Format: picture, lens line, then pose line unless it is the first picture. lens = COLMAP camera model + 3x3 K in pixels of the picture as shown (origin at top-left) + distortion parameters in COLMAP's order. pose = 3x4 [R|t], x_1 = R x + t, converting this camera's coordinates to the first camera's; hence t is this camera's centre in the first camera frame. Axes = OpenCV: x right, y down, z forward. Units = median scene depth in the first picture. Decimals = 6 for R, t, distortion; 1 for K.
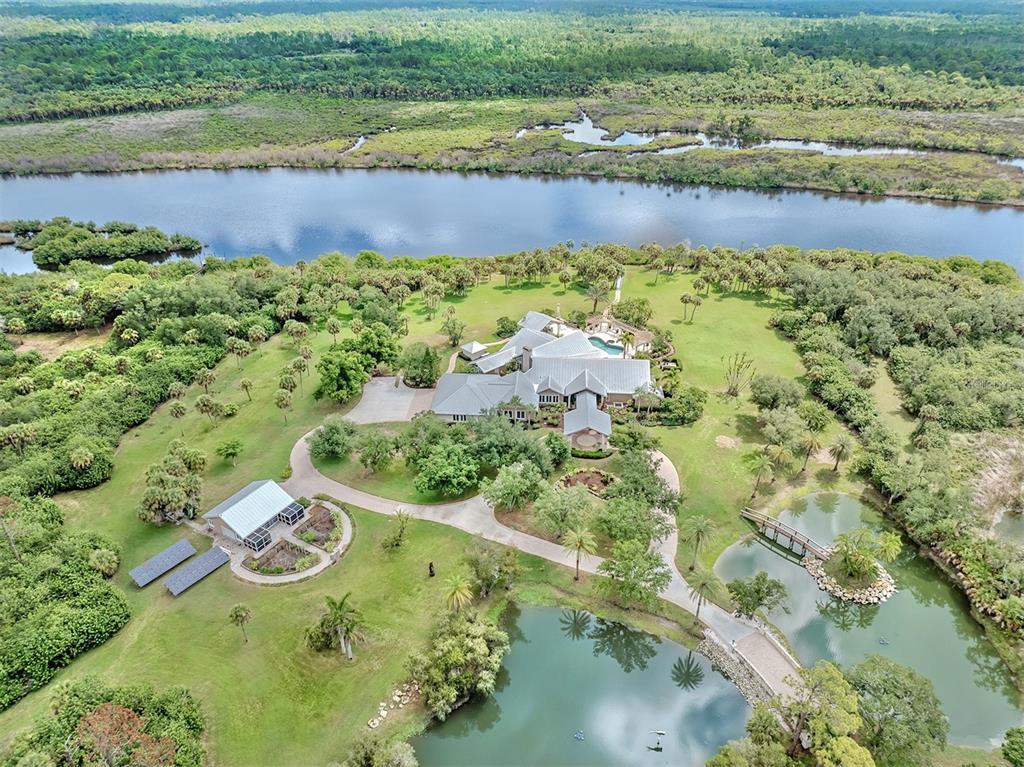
lens RADIAL K [[723.8, 0, 513.1], [0, 723.8, 386.0], [0, 0, 1]] dist [-0.061166, 0.035515]
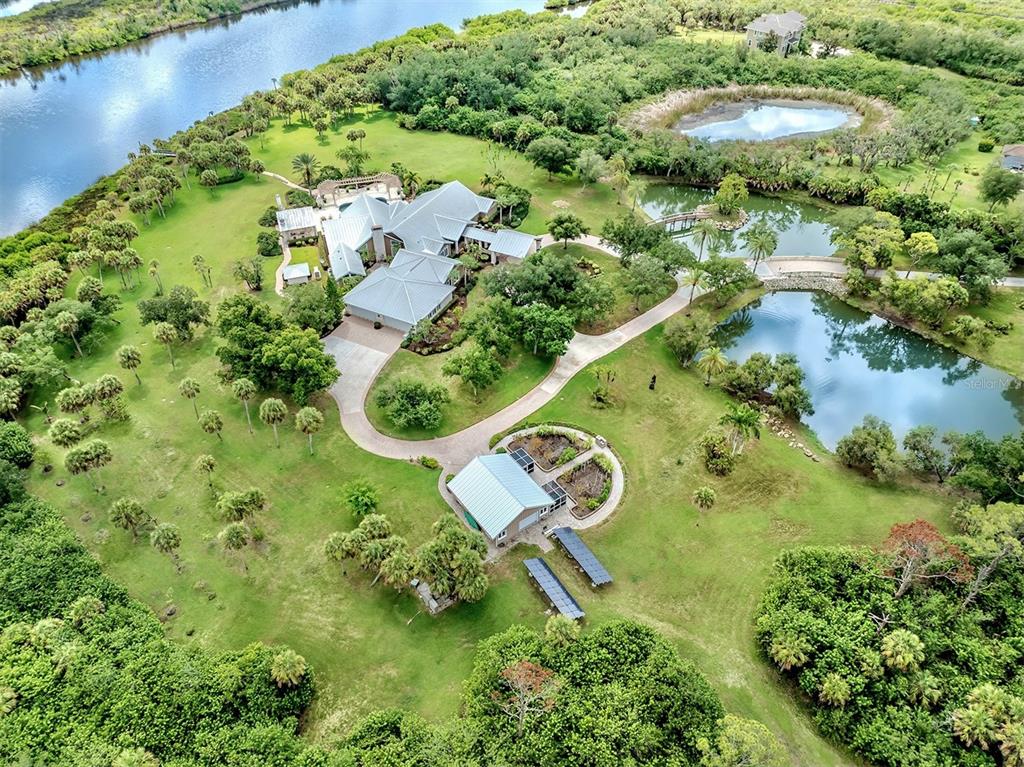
lens RADIAL K [[723.8, 0, 513.1], [0, 723.8, 386.0], [0, 0, 1]] dist [-0.061166, 0.035515]
pose [[0.390106, -0.603466, 0.695446, -0.618128], [0.459149, 0.782176, 0.421168, -0.186173], [-0.798122, 0.155013, 0.582213, 0.362994]]
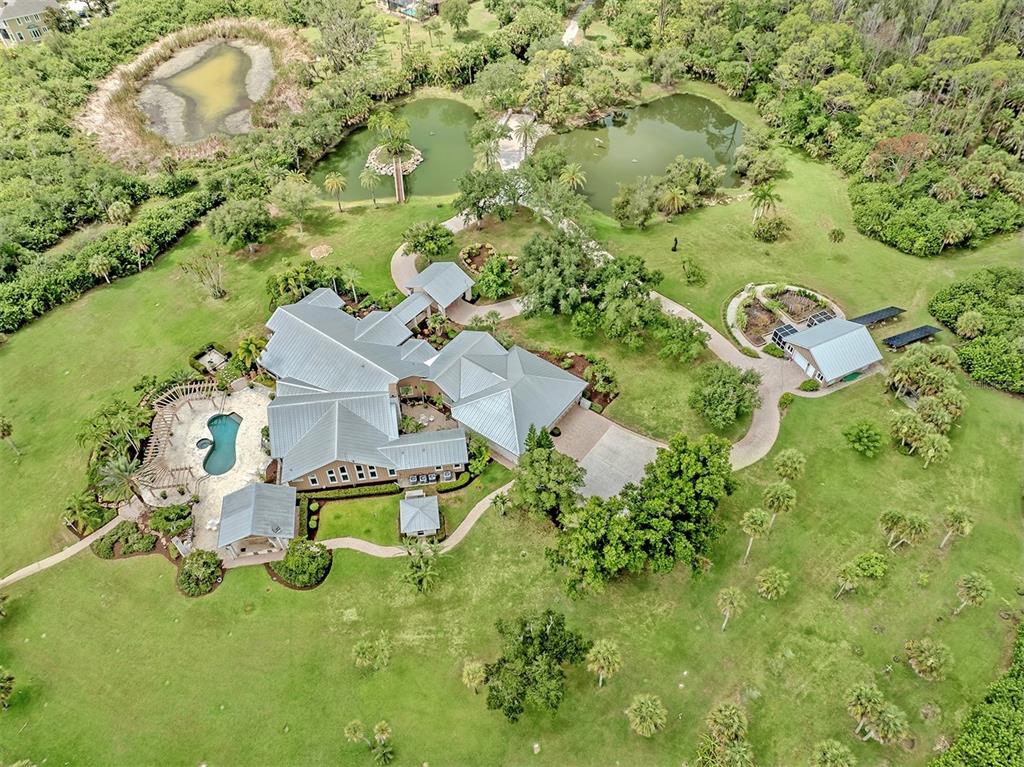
lens RADIAL K [[723.8, 0, 513.1], [0, 723.8, 386.0], [0, 0, 1]] dist [-0.061166, 0.035515]
pose [[-0.842882, -0.392406, 0.368195, -0.276446], [0.272497, 0.278754, 0.920892, -0.561351], [-0.463999, 0.876535, -0.128027, 0.980738]]
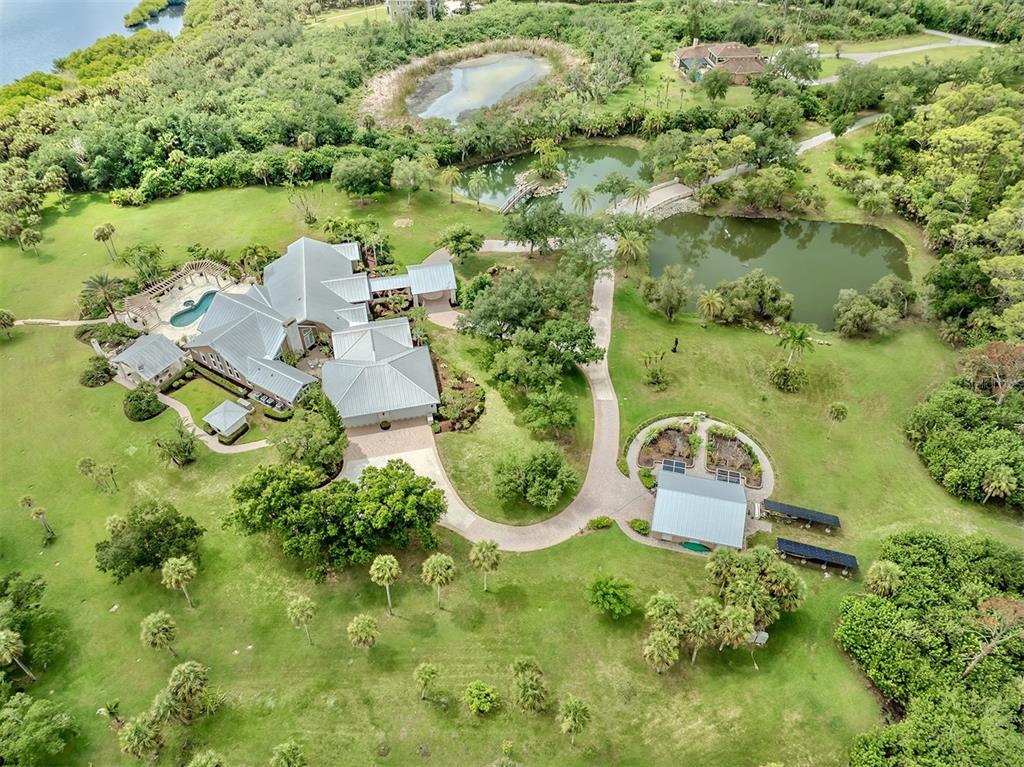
lens RADIAL K [[723.8, 0, 513.1], [0, 723.8, 386.0], [0, 0, 1]] dist [-0.061166, 0.035515]
pose [[-0.298675, -0.647984, 0.700650, -0.557193], [0.476387, 0.534924, 0.697790, -0.388689], [-0.826951, 0.542193, 0.148923, 0.711038]]
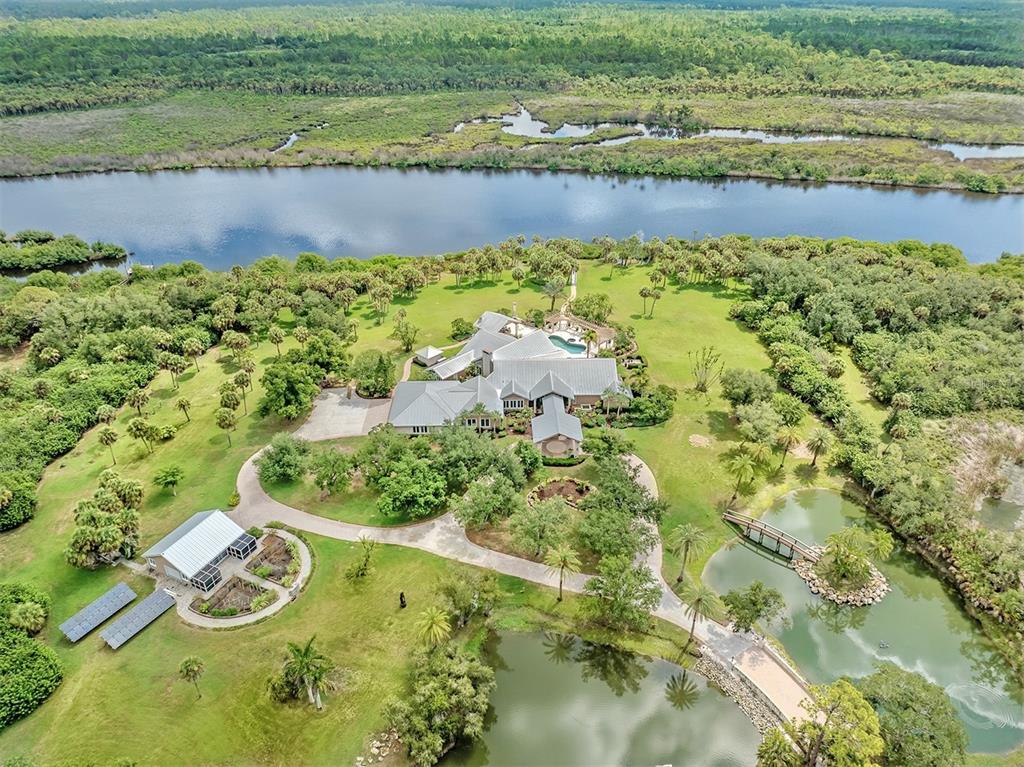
lens RADIAL K [[723.8, 0, 513.1], [0, 723.8, 386.0], [0, 0, 1]] dist [-0.061166, 0.035515]
pose [[0.995860, -0.045210, 0.078856, -0.021873], [0.044777, 0.998971, 0.007252, -0.011635], [-0.079103, -0.003691, 0.996860, 0.051528]]
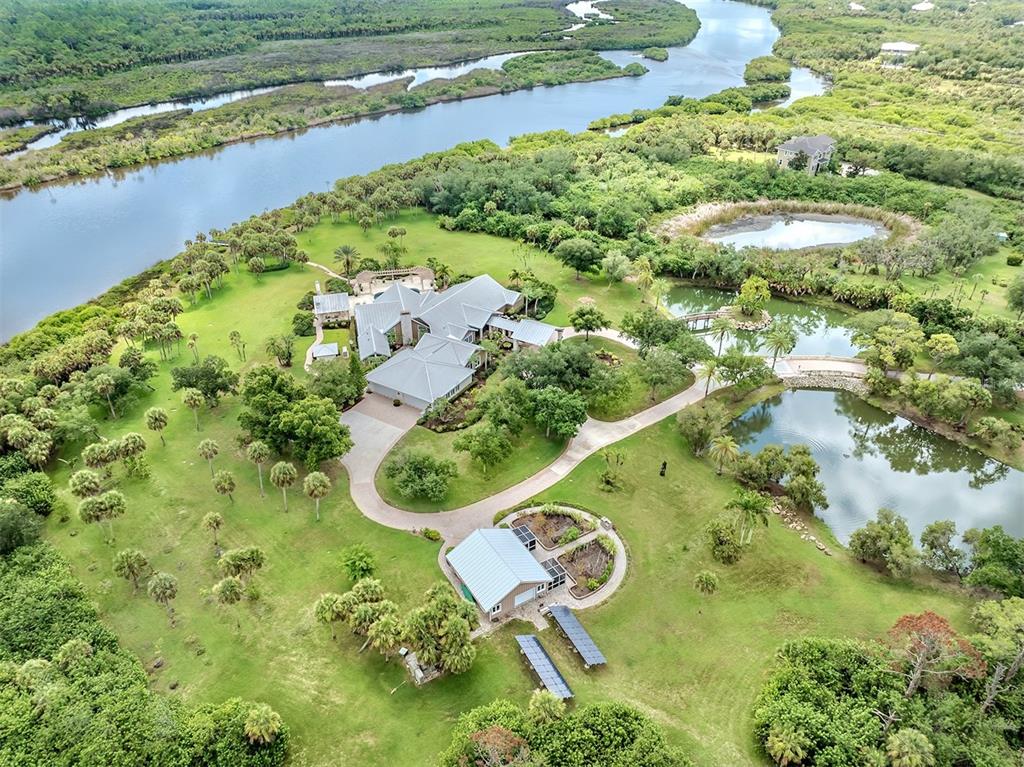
lens RADIAL K [[723.8, 0, 513.1], [0, 723.8, 386.0], [0, 0, 1]] dist [-0.061166, 0.035515]
pose [[0.459102, -0.471090, 0.753193, -0.628884], [0.441607, 0.856673, 0.266635, -0.149733], [-0.770849, 0.210202, 0.601337, 0.338499]]
